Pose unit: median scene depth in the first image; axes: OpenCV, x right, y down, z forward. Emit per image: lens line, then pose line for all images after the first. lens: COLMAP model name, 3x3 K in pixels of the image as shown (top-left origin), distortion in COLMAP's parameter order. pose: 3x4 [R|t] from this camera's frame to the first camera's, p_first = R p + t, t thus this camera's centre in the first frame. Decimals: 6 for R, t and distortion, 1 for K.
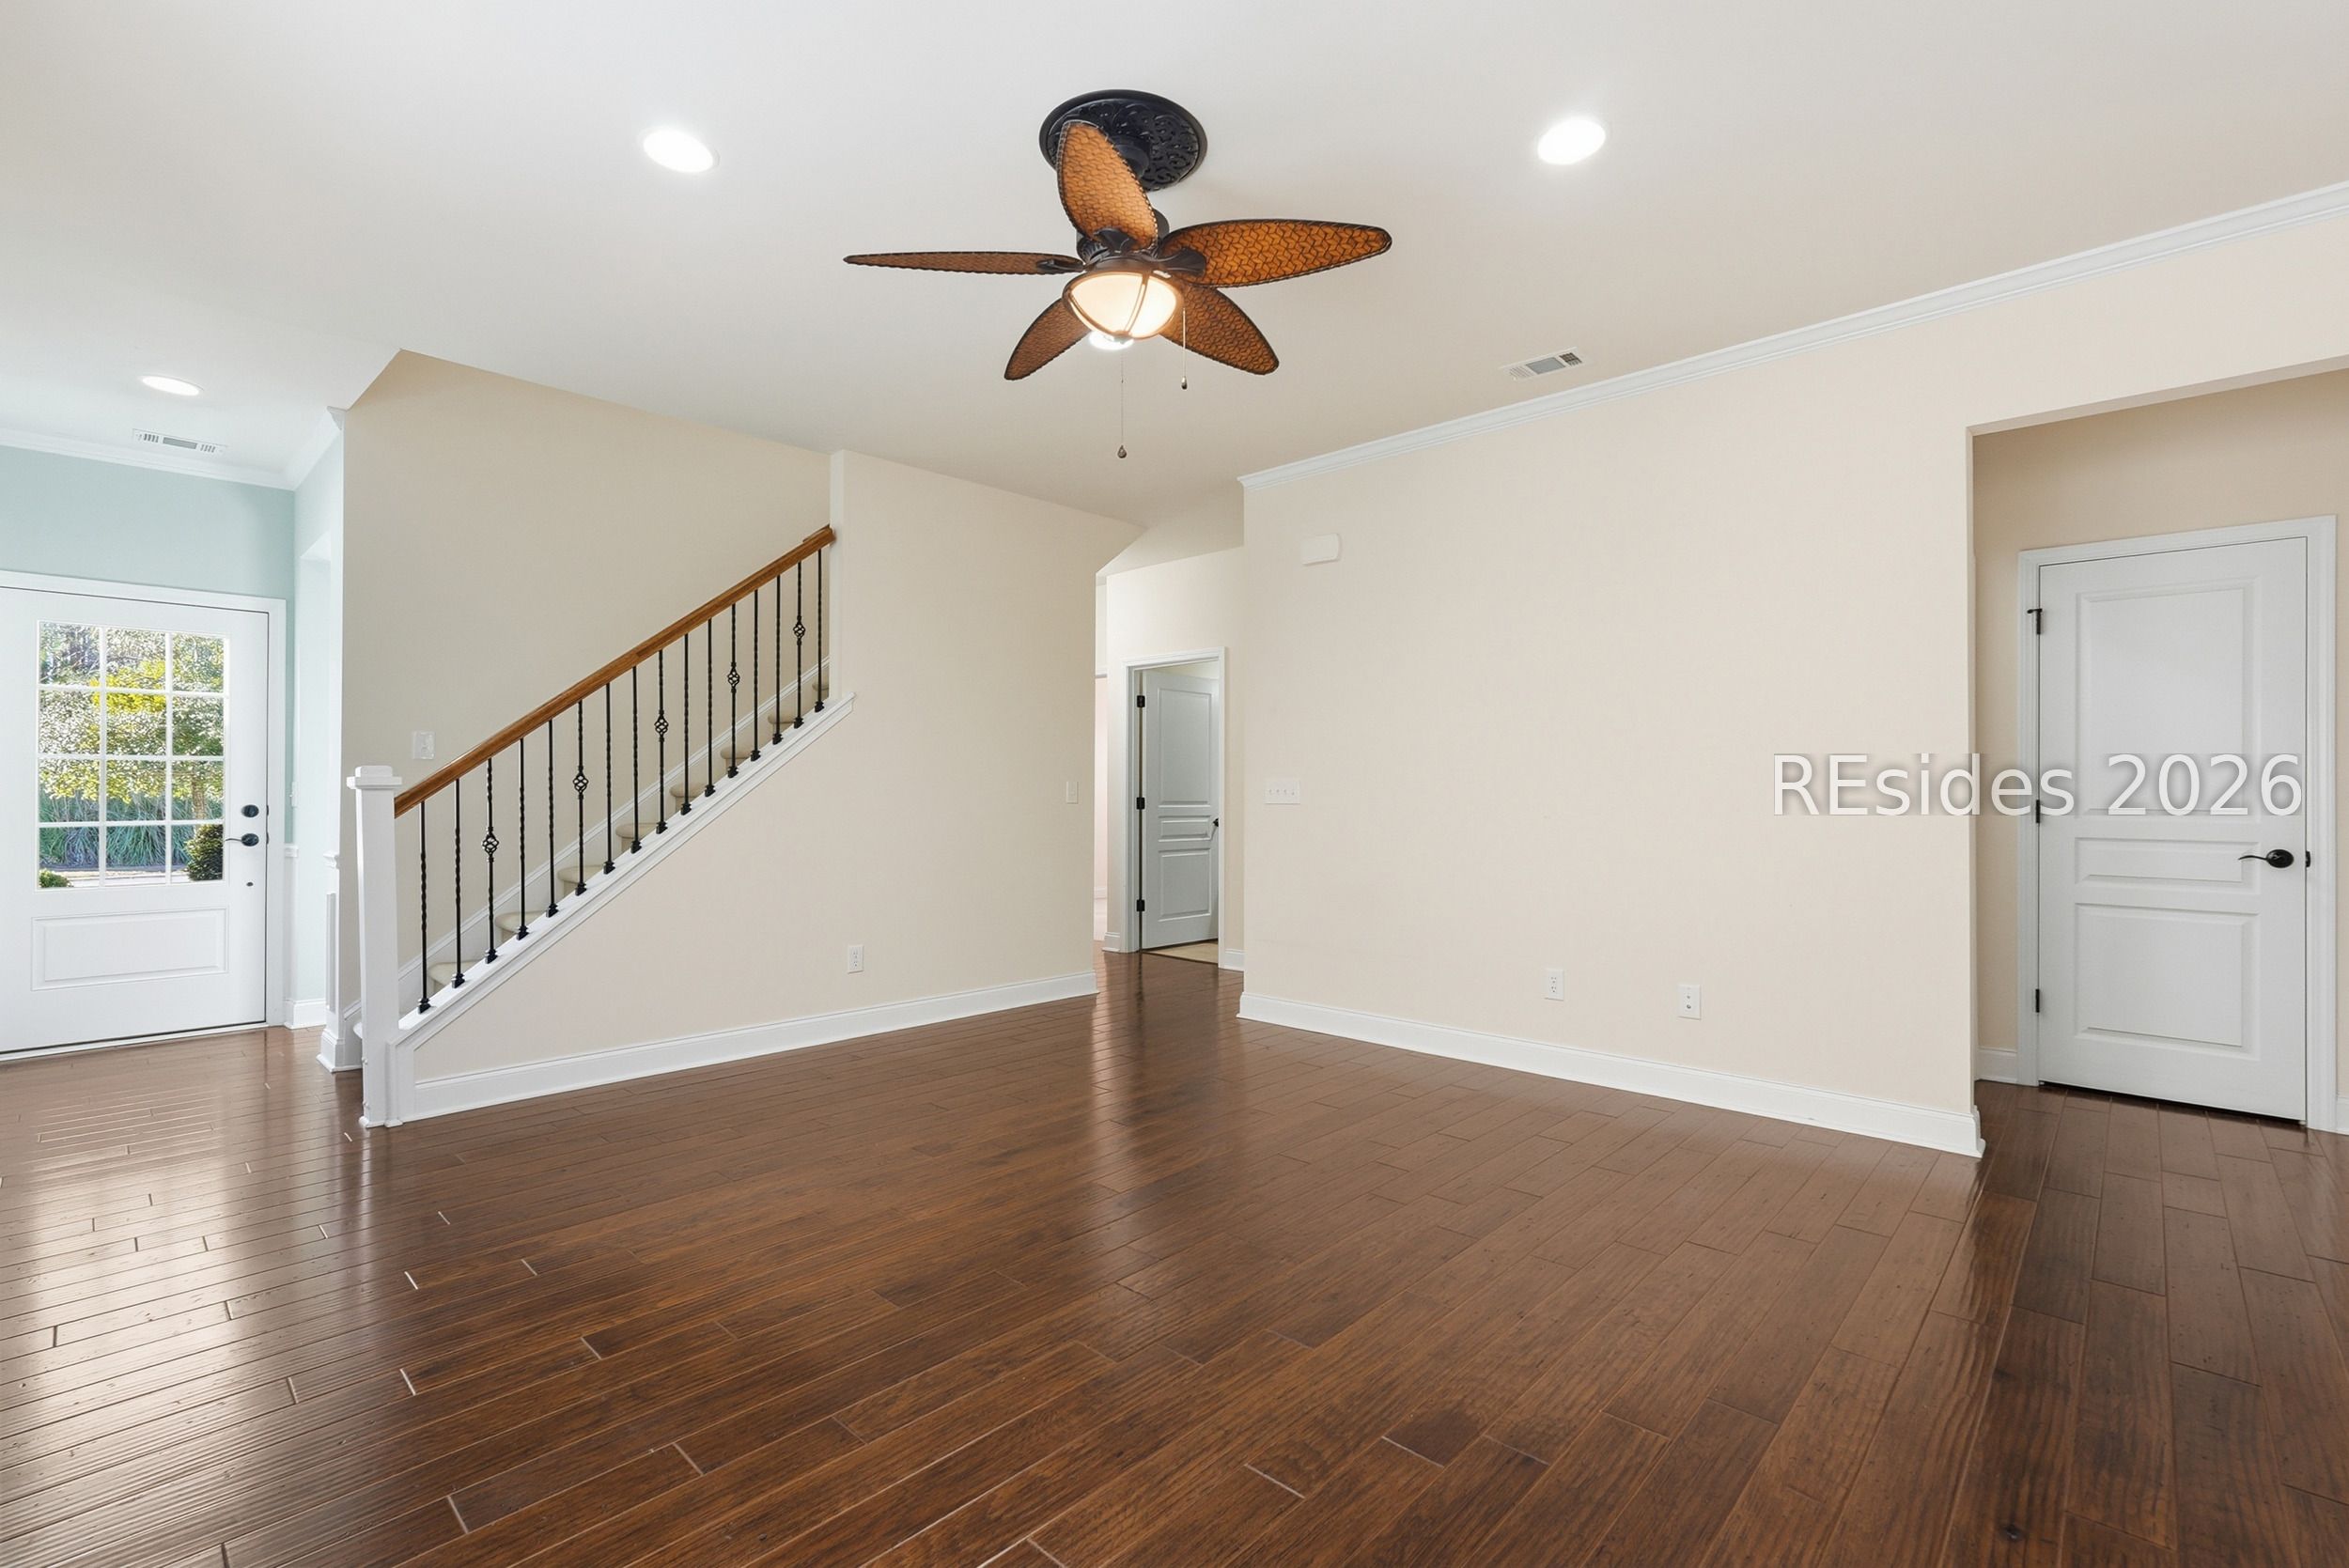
lens RADIAL K [[1054.5, 0, 1174.9], [0, 1054.5, 797.7], [0, 0, 1]] dist [-0.011696, 0.000256]
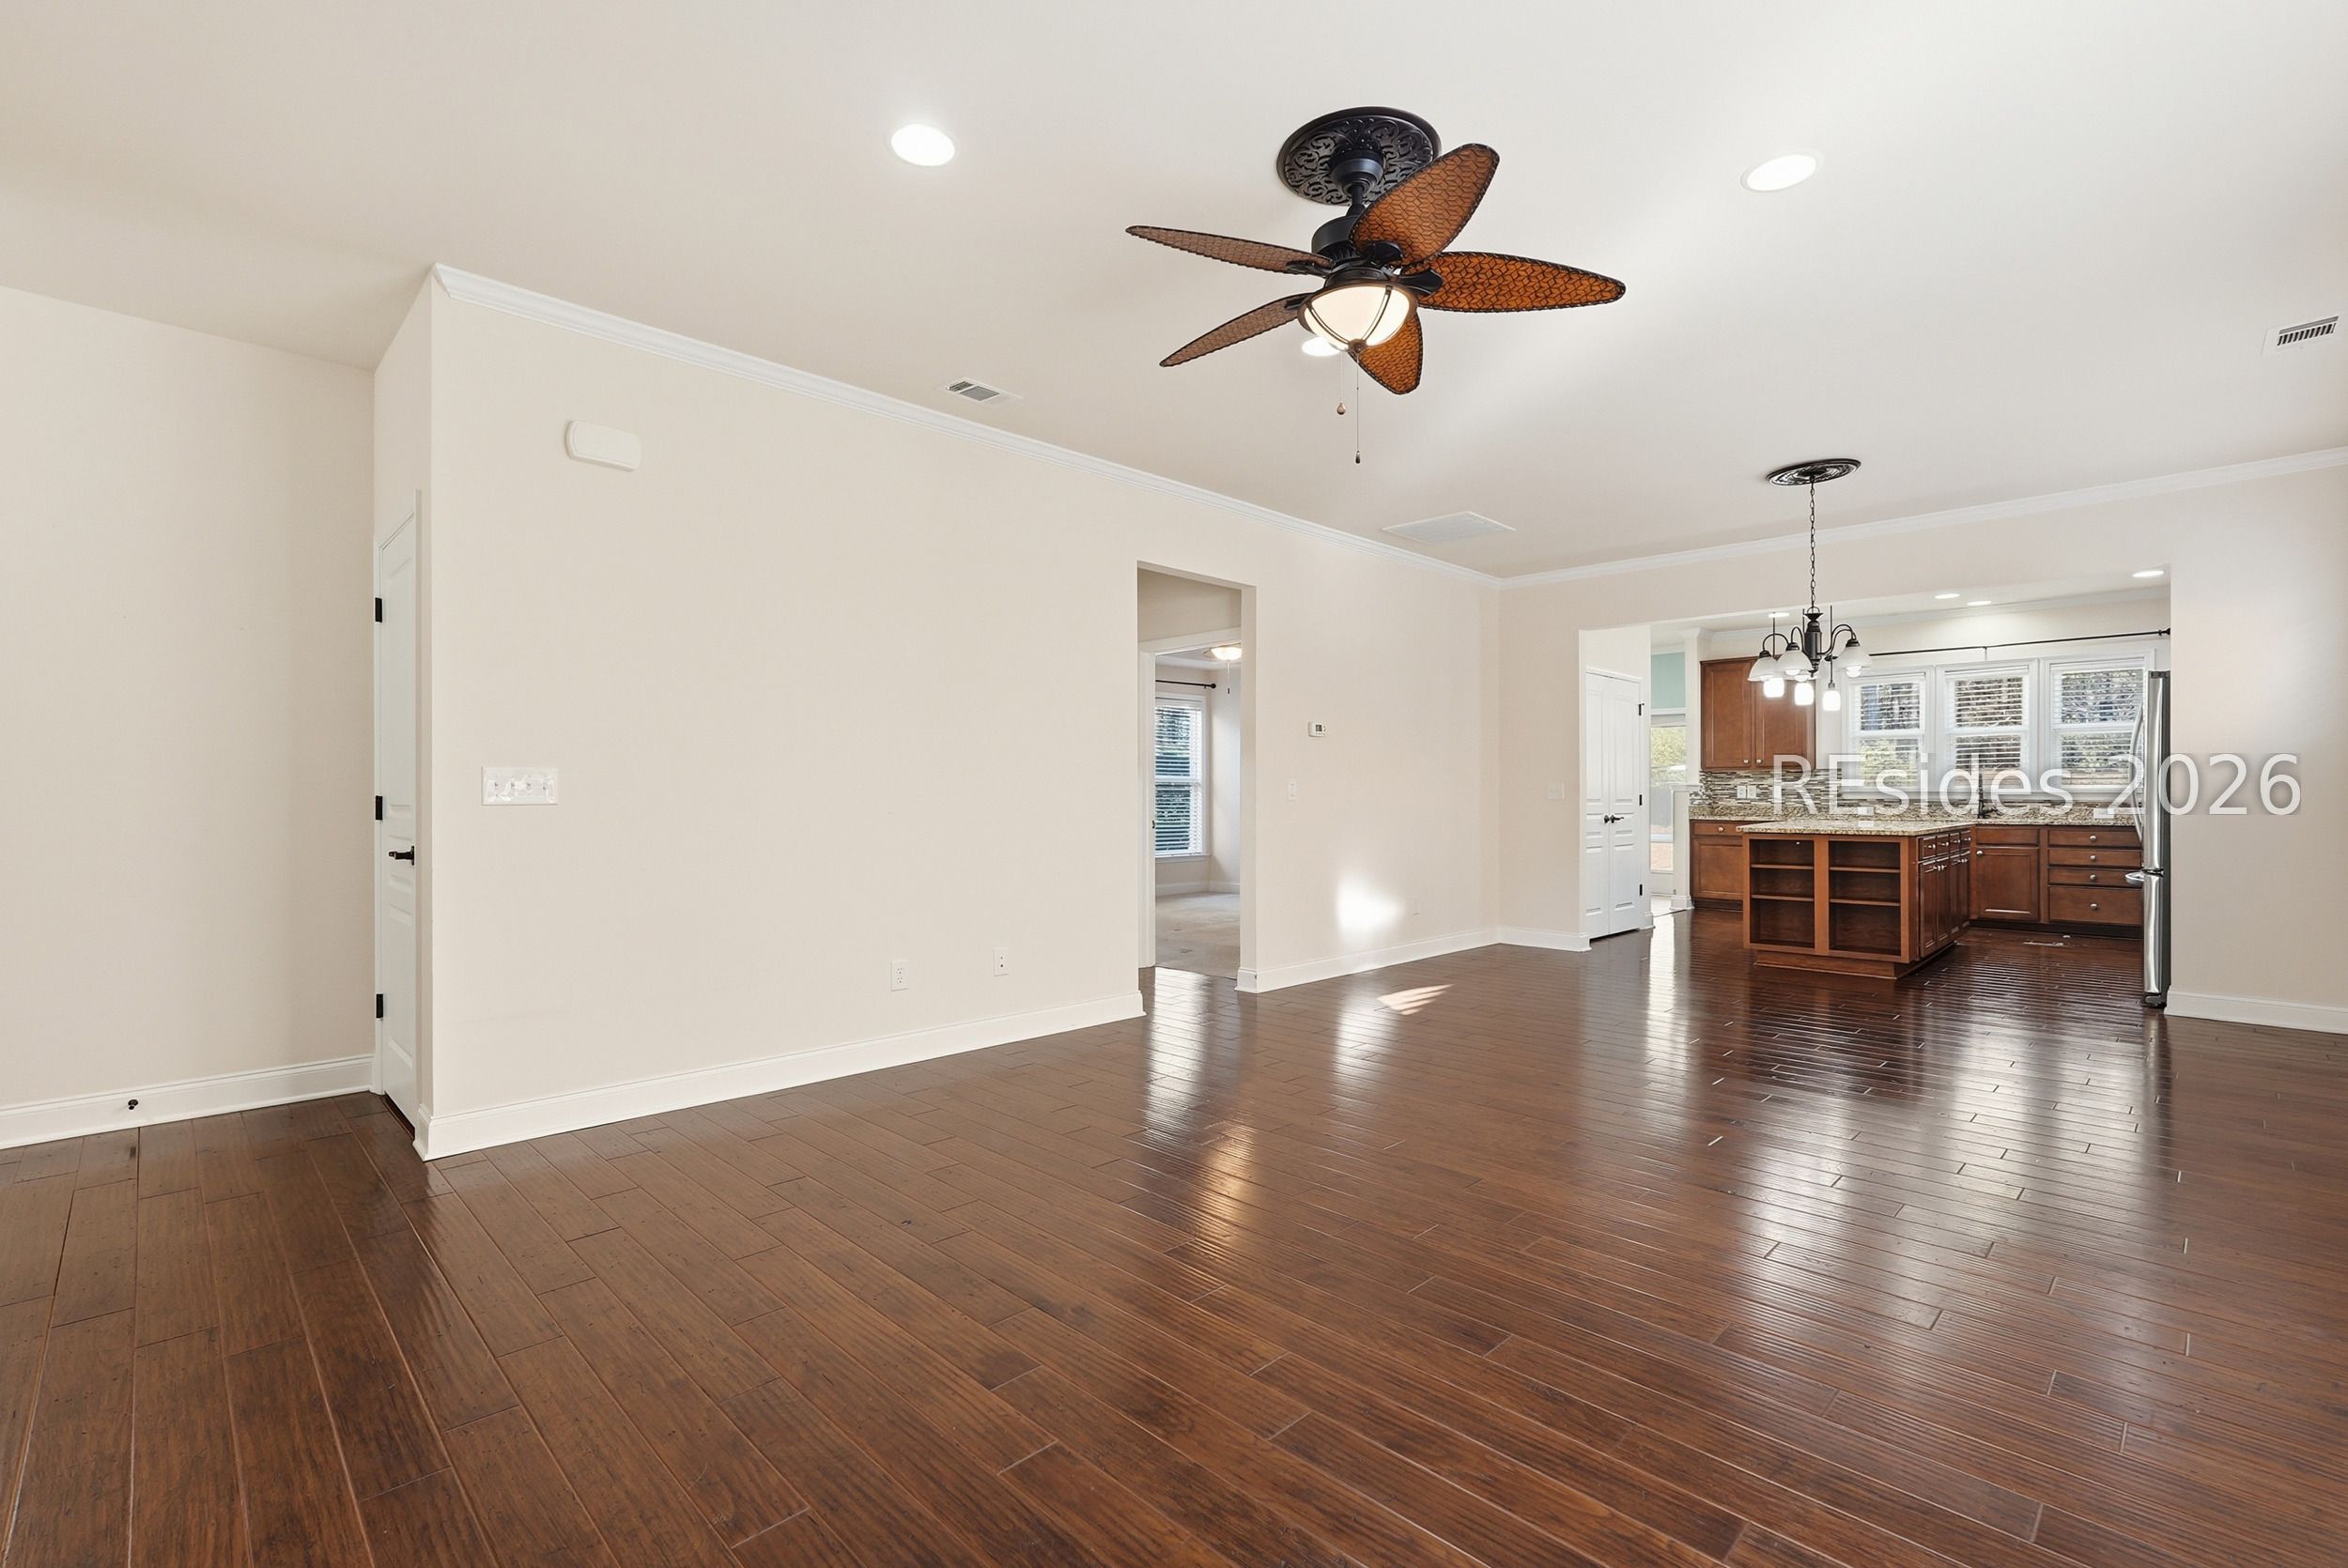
lens RADIAL K [[1053.9, 0, 1174.4], [0, 1053.9, 797.7], [0, 0, 1]] dist [-0.011696, 0.000256]
pose [[0.036258, -0.006873, 0.999319, -0.694553], [0.005908, 0.999960, 0.006663, -0.002352], [-0.999325, 0.005662, 0.036297, 0.727239]]
